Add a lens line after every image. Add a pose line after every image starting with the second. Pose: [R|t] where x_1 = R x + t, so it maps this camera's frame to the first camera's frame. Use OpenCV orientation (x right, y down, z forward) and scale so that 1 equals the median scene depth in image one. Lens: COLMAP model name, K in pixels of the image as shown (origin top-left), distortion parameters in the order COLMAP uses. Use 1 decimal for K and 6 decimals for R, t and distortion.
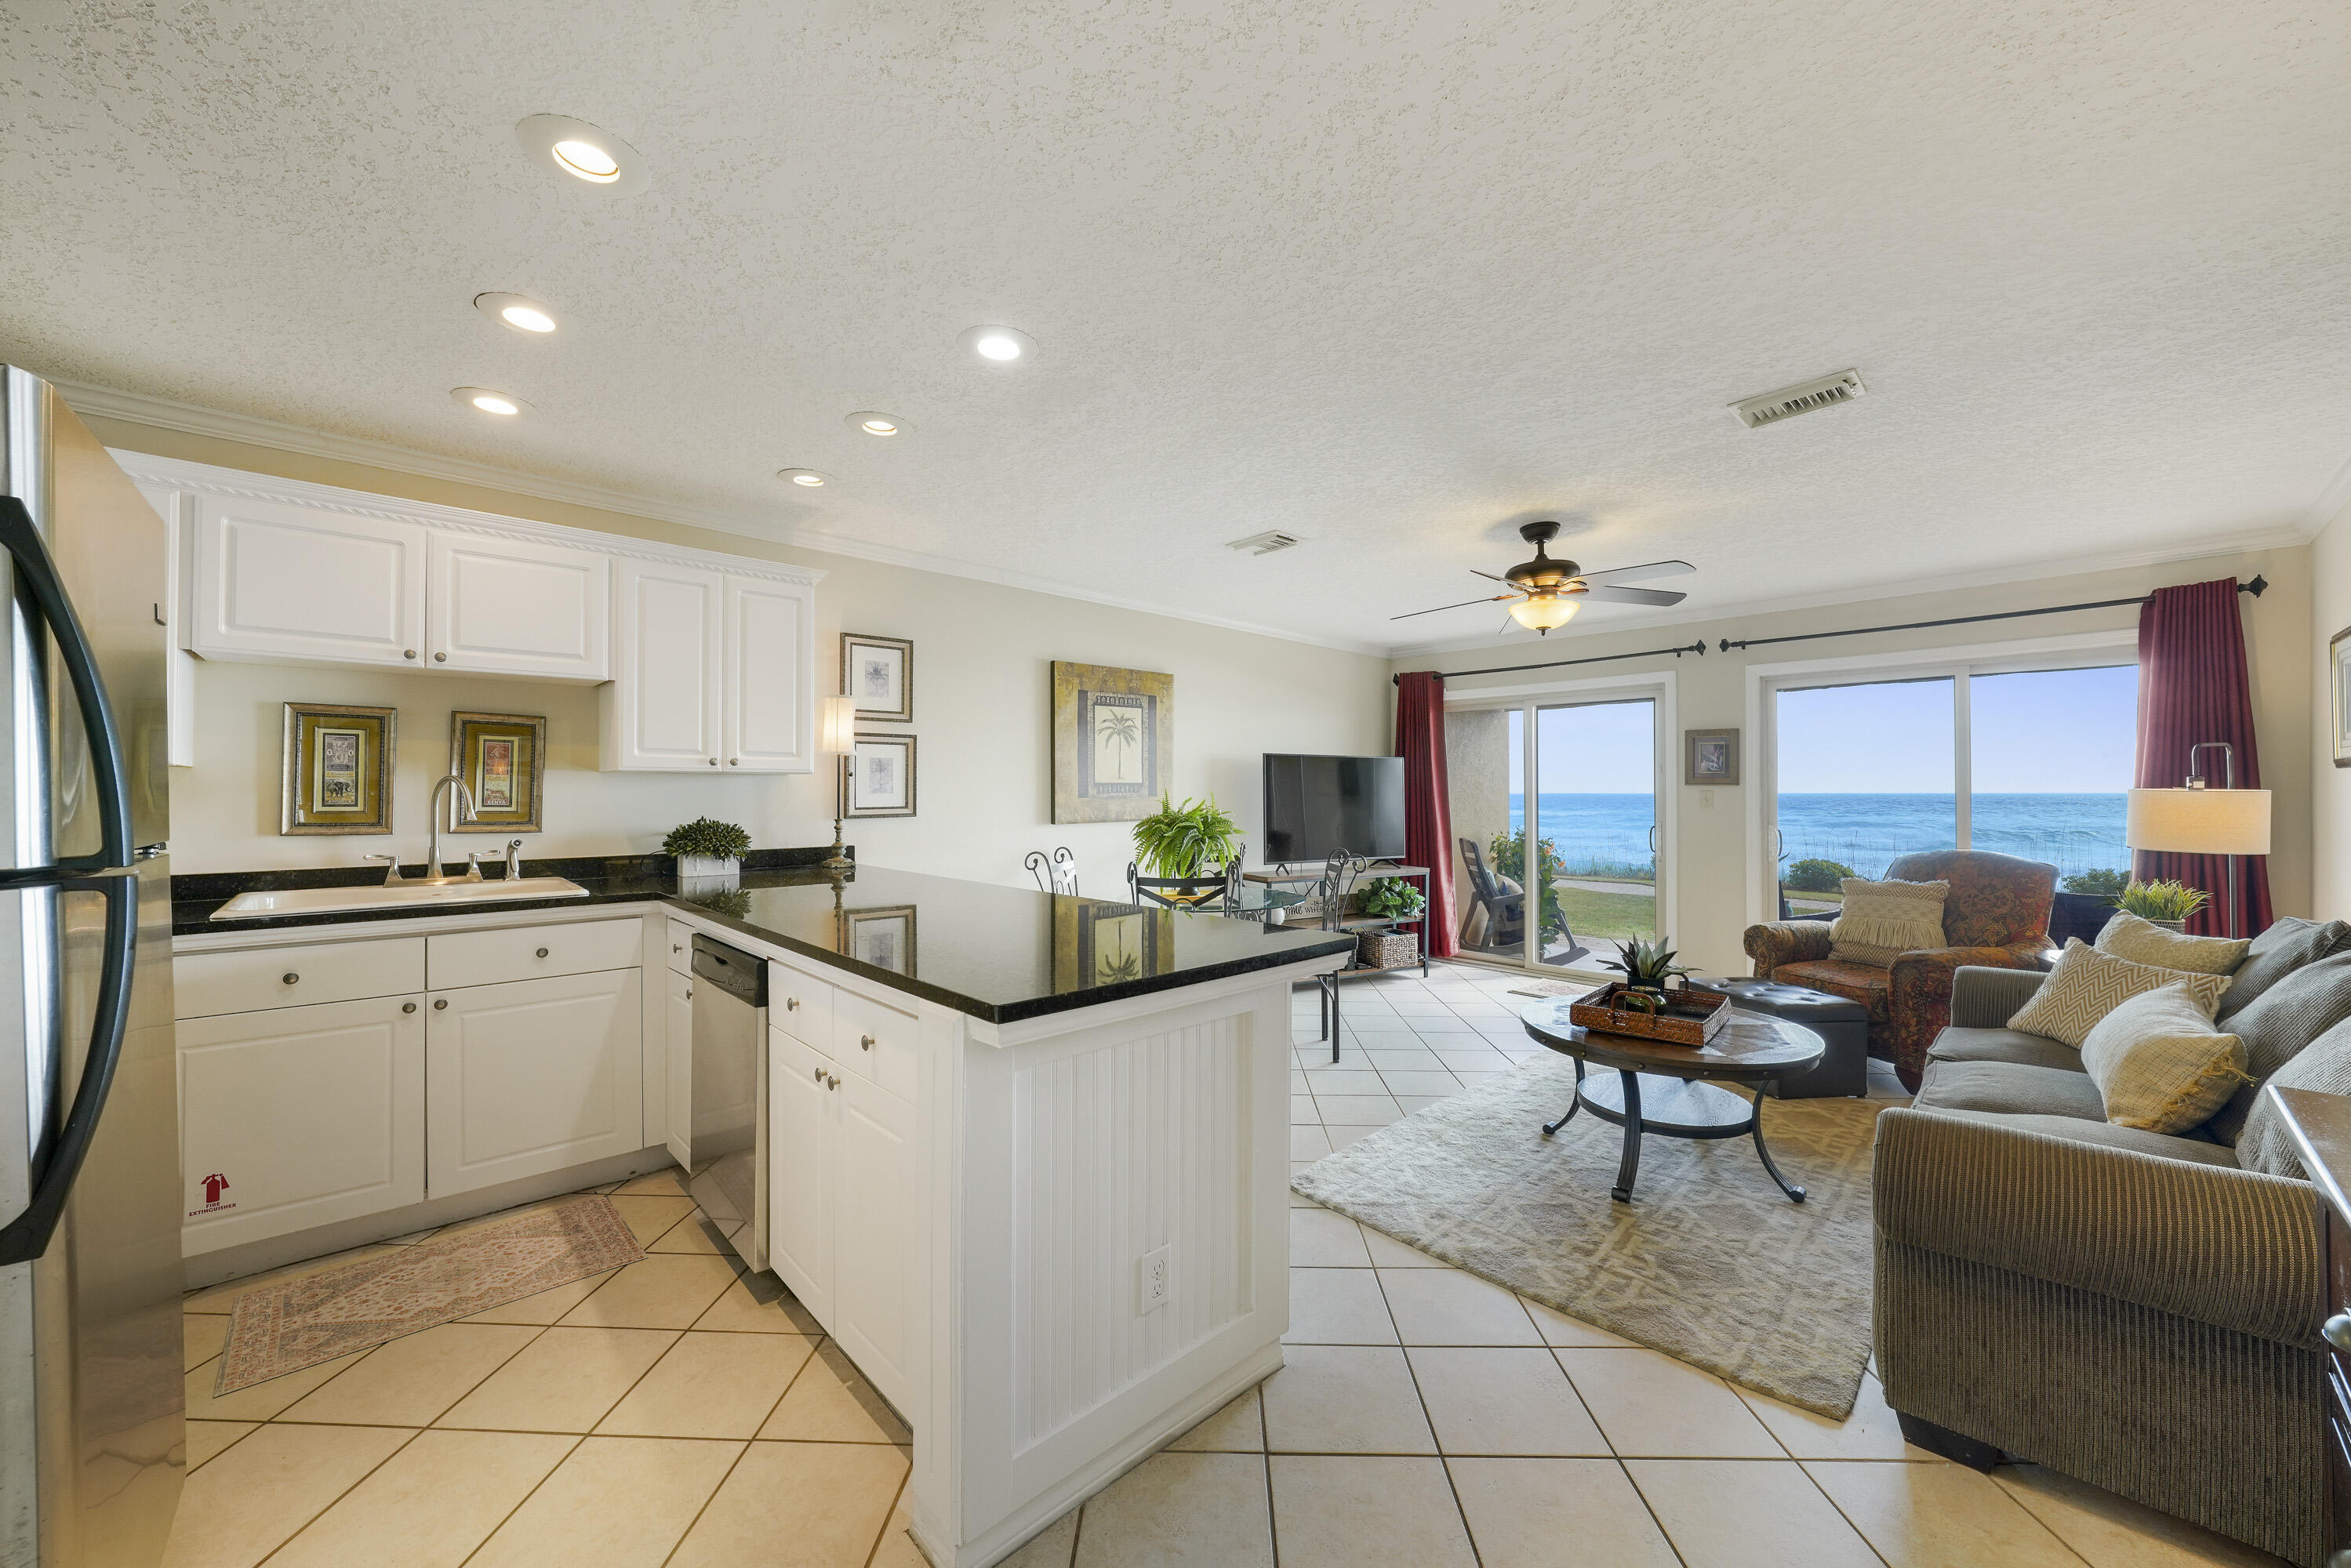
lens RADIAL K [[854.4, 0, 1187.6], [0, 854.4, 785.5], [0, 0, 1]] dist [-0.021596, 0.003171]
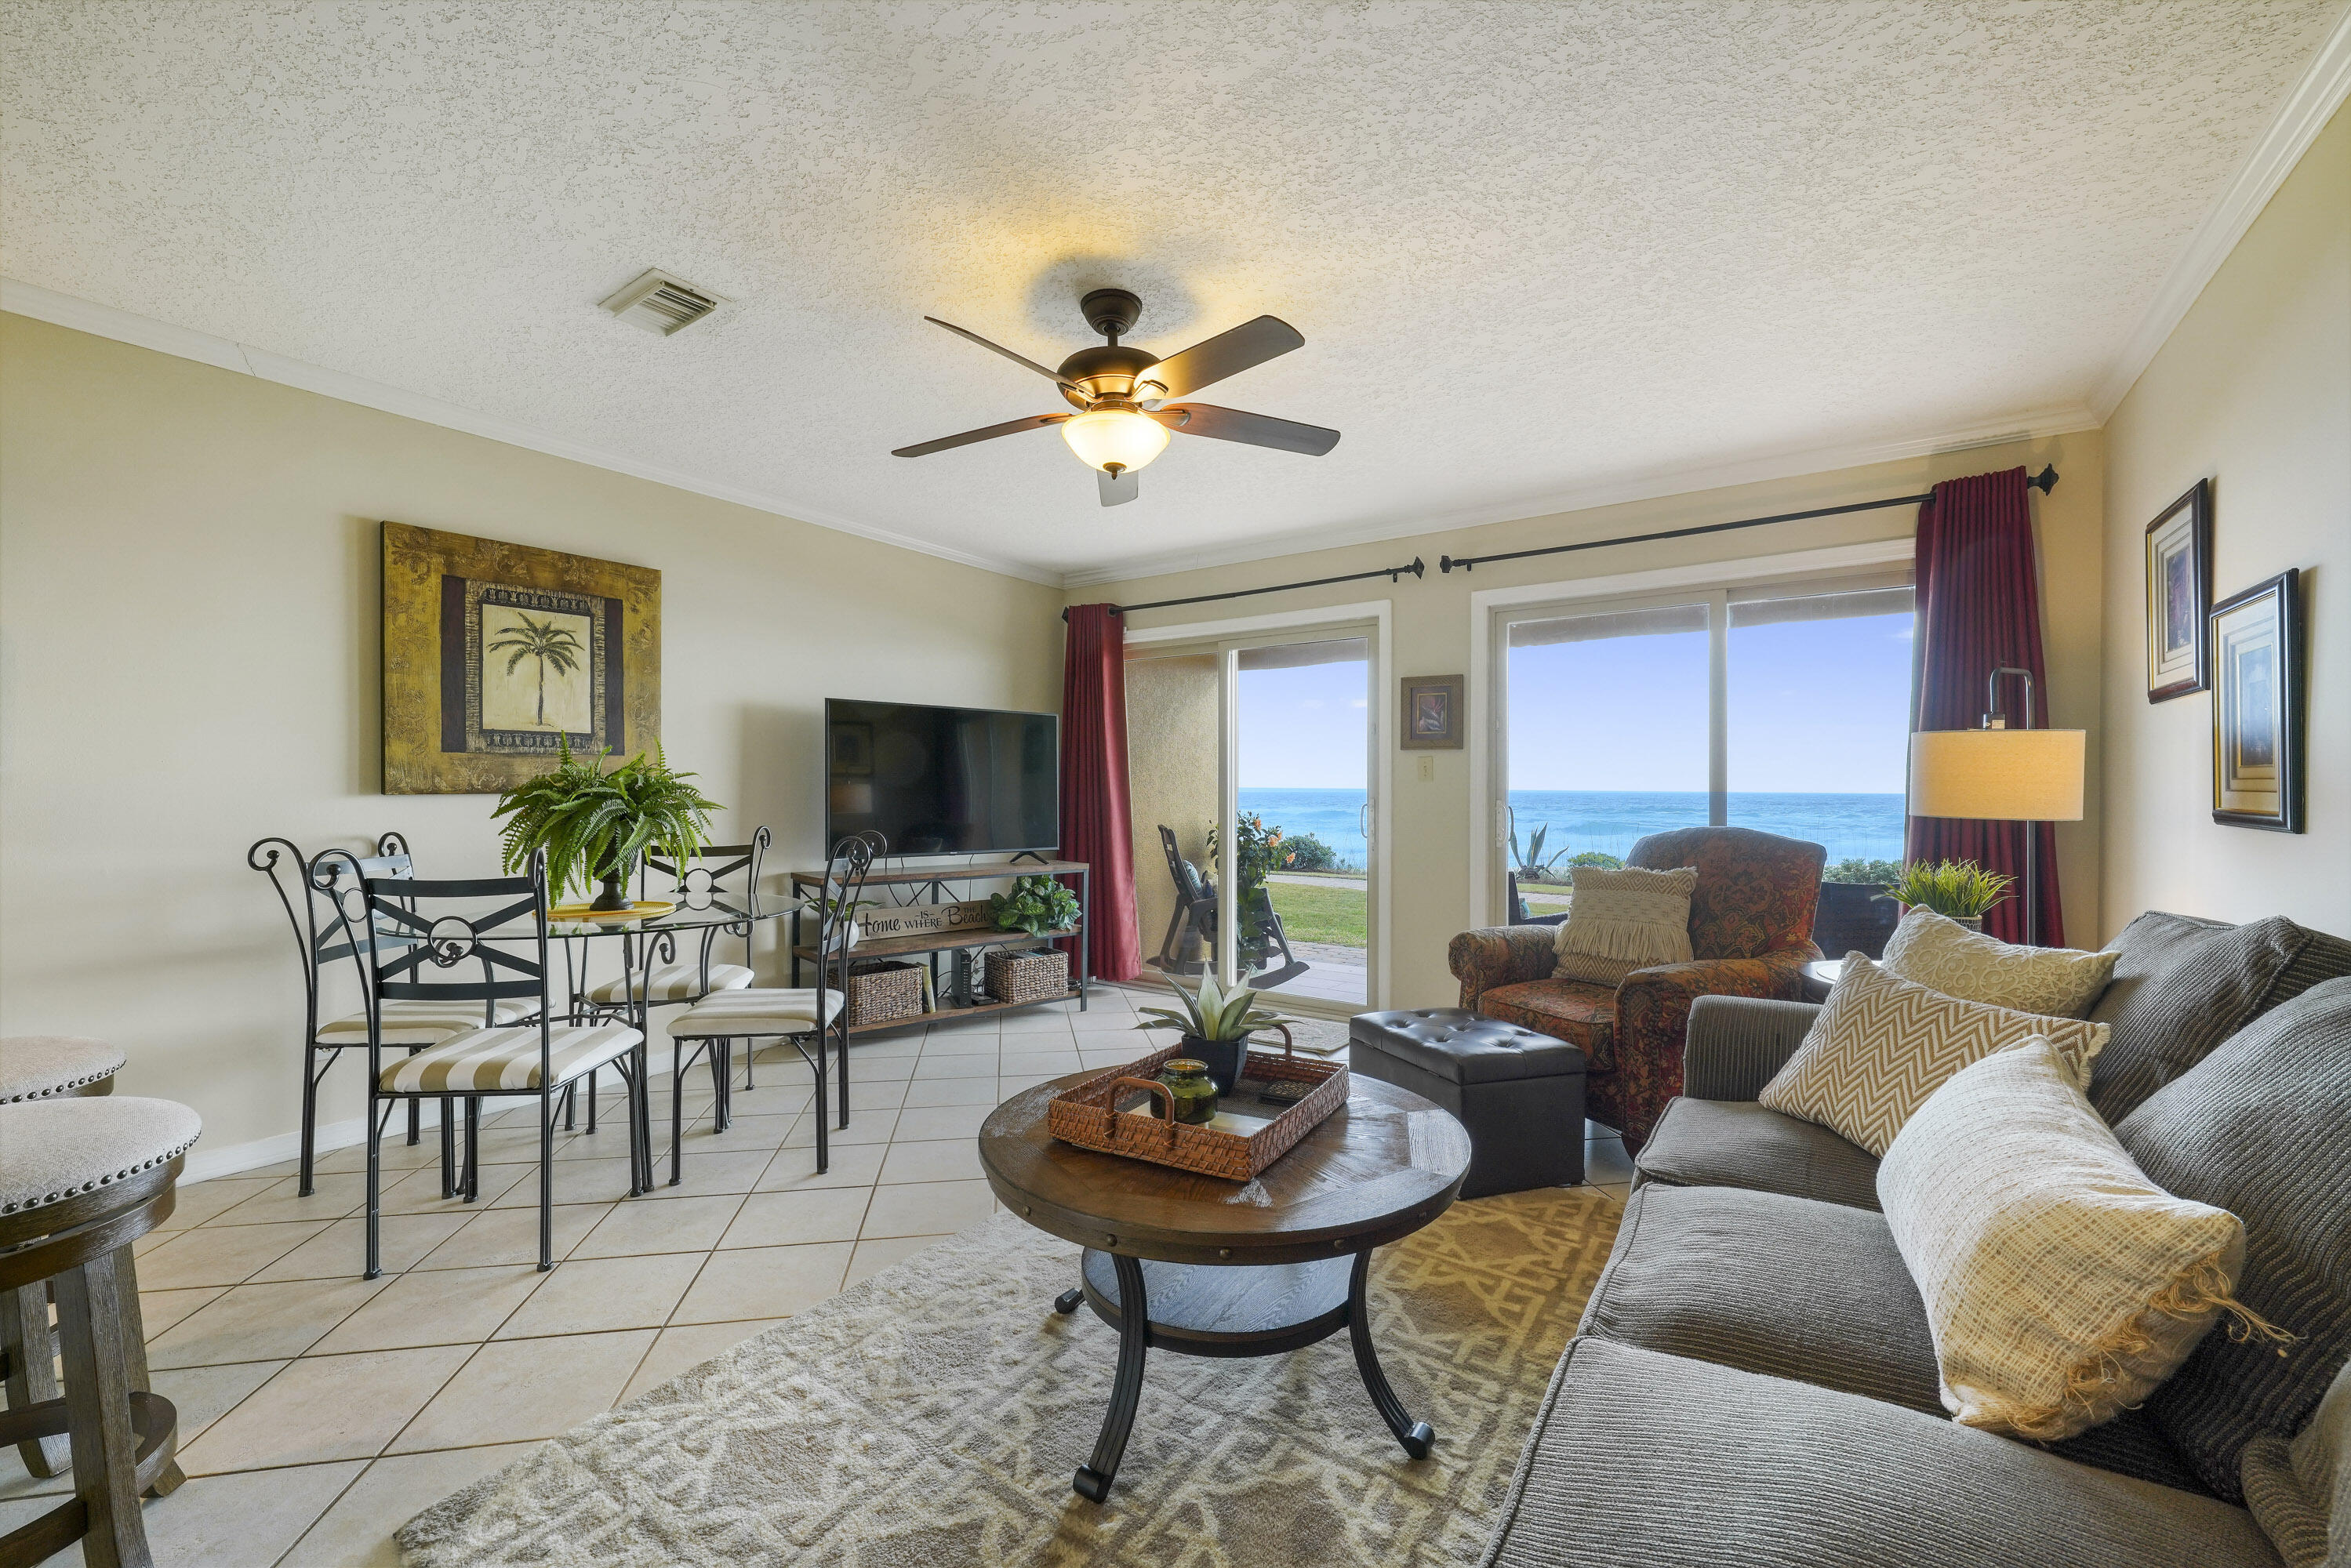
lens RADIAL K [[939.5, 0, 1169.4], [0, 939.5, 788.0], [0, 0, 1]] dist [-0.012828, 0.000231]
pose [[0.979966, 0.002027, 0.199152, 0.315866], [-0.003320, 0.999976, 0.006161, 0.043736], [-0.199135, -0.006699, 0.979949, 0.315523]]
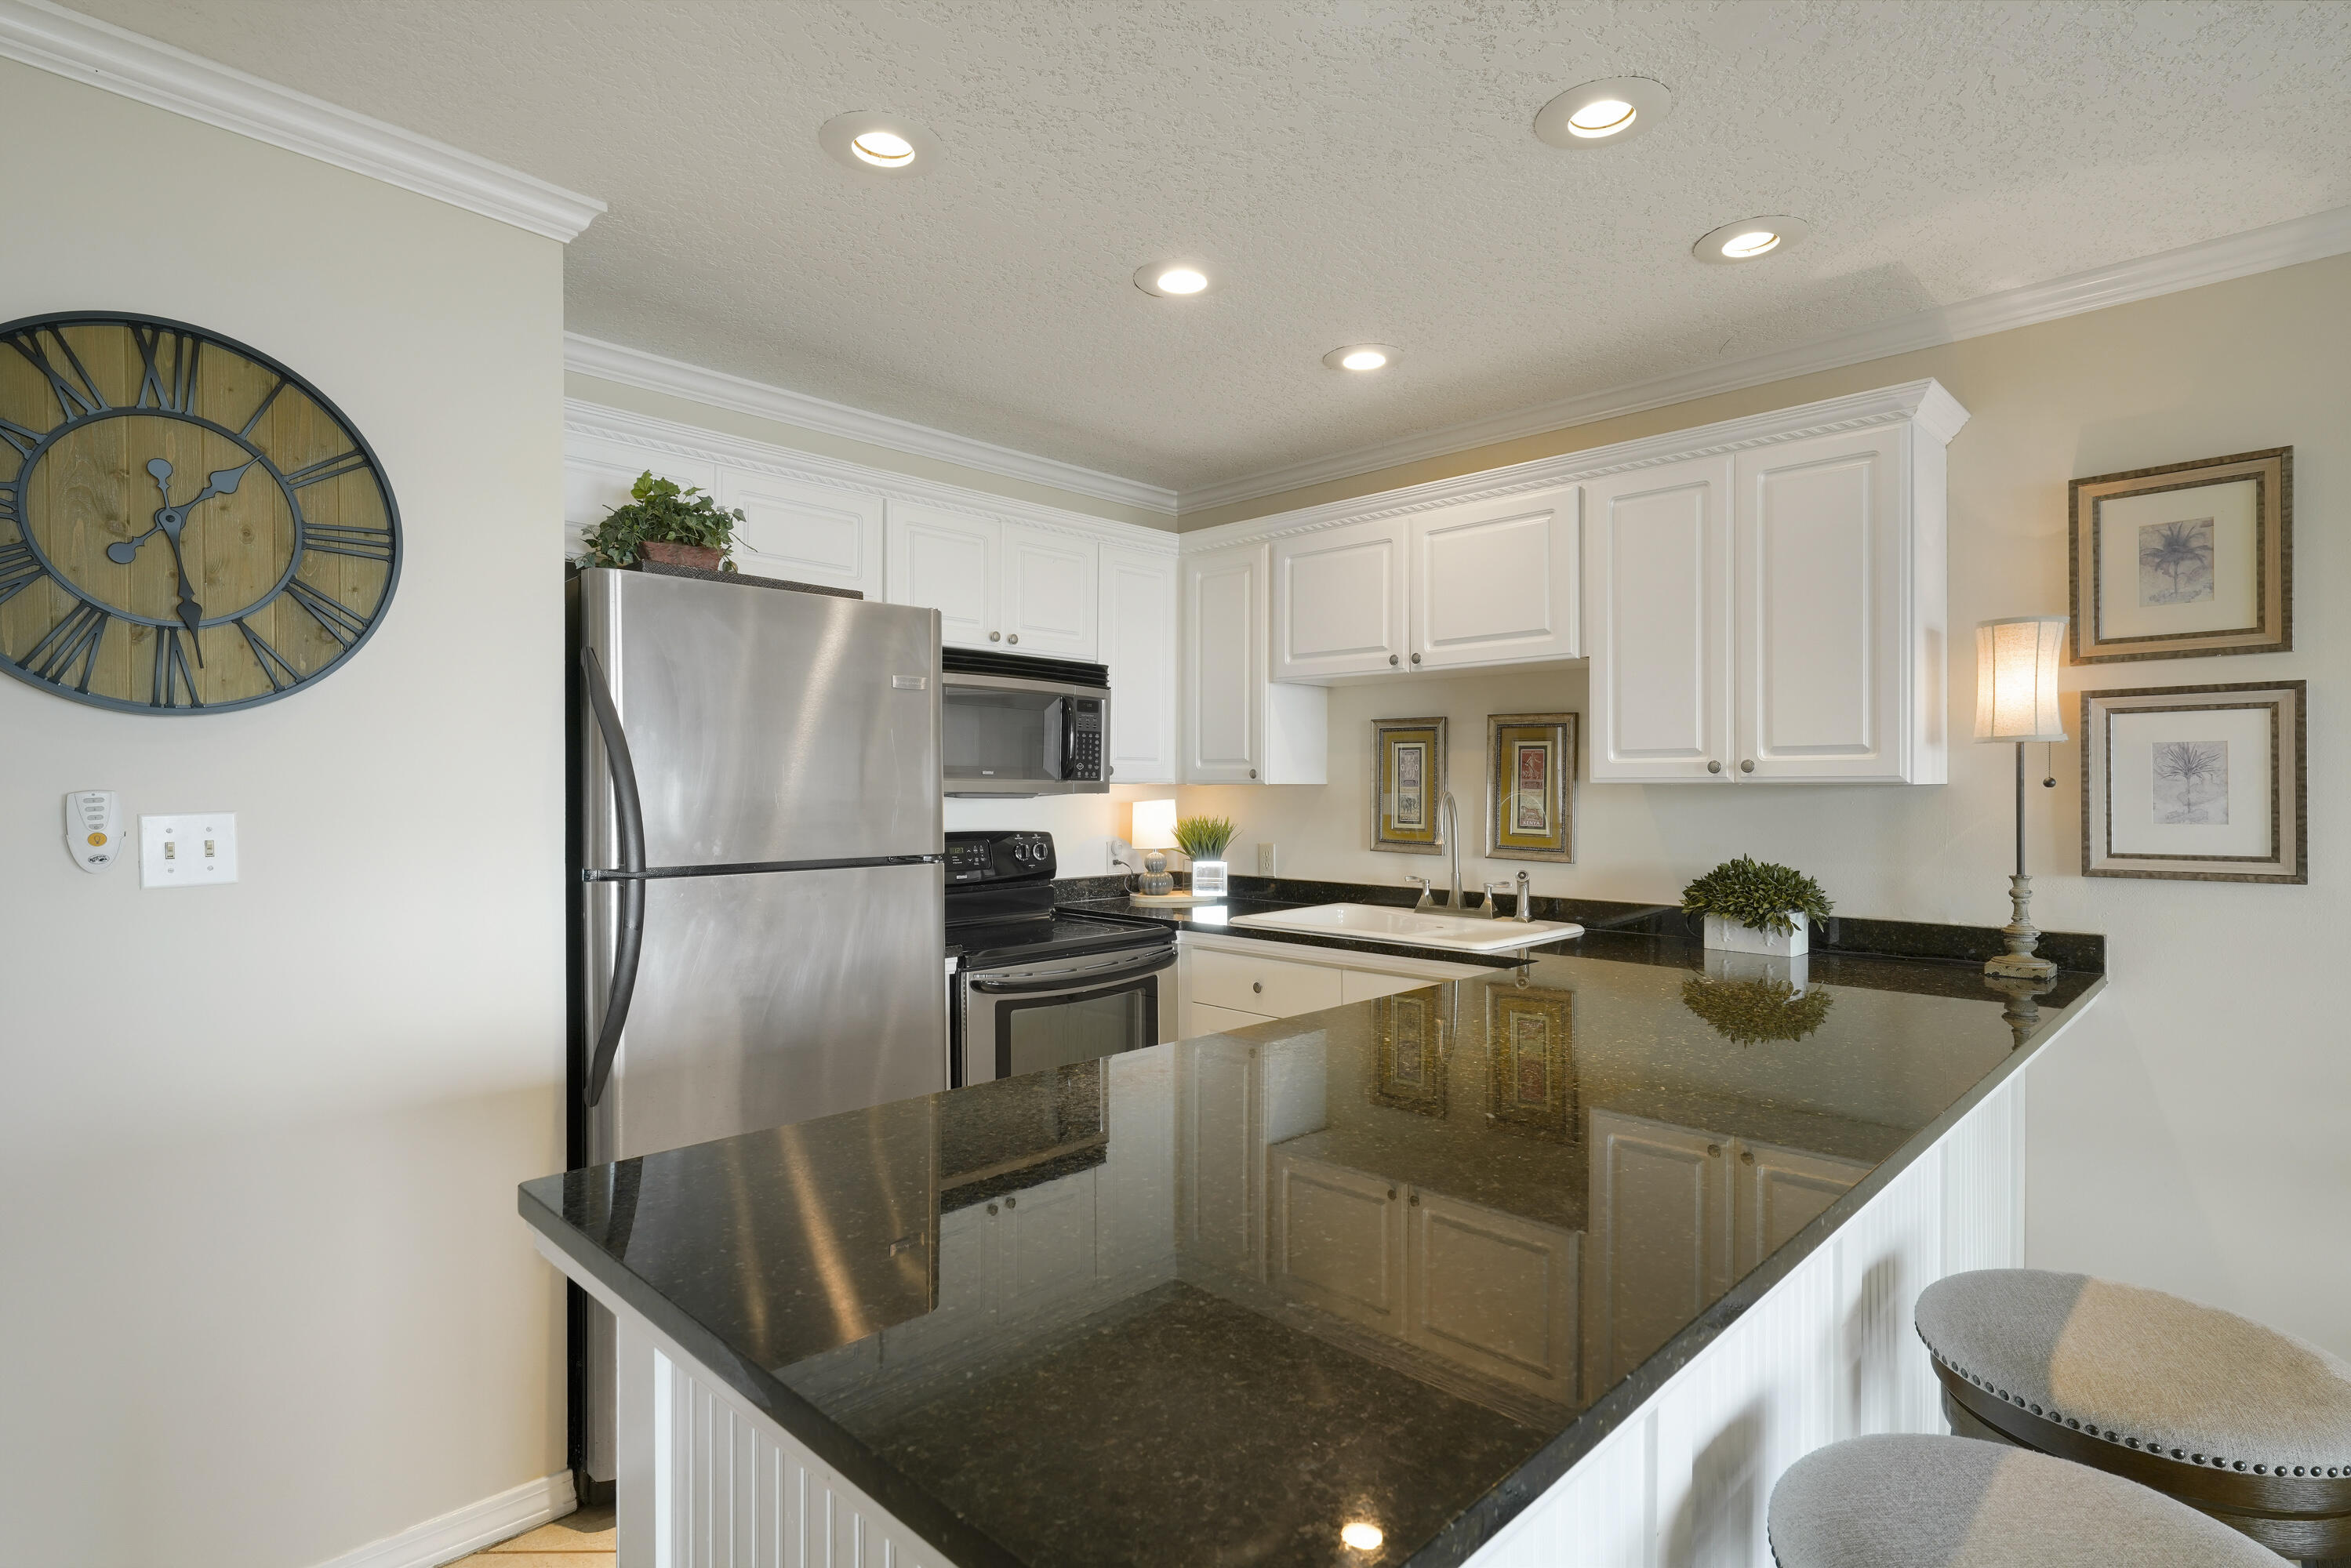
lens RADIAL K [[1152.6, 0, 1172.3], [0, 1152.6, 775.6], [0, 0, 1]] dist [-0.001566, 0.004484]
pose [[0.028817, -0.007705, -0.999555, 0.223970], [0.007456, 0.999944, -0.007494, -0.015907], [0.999557, -0.007237, 0.028873, 0.505987]]
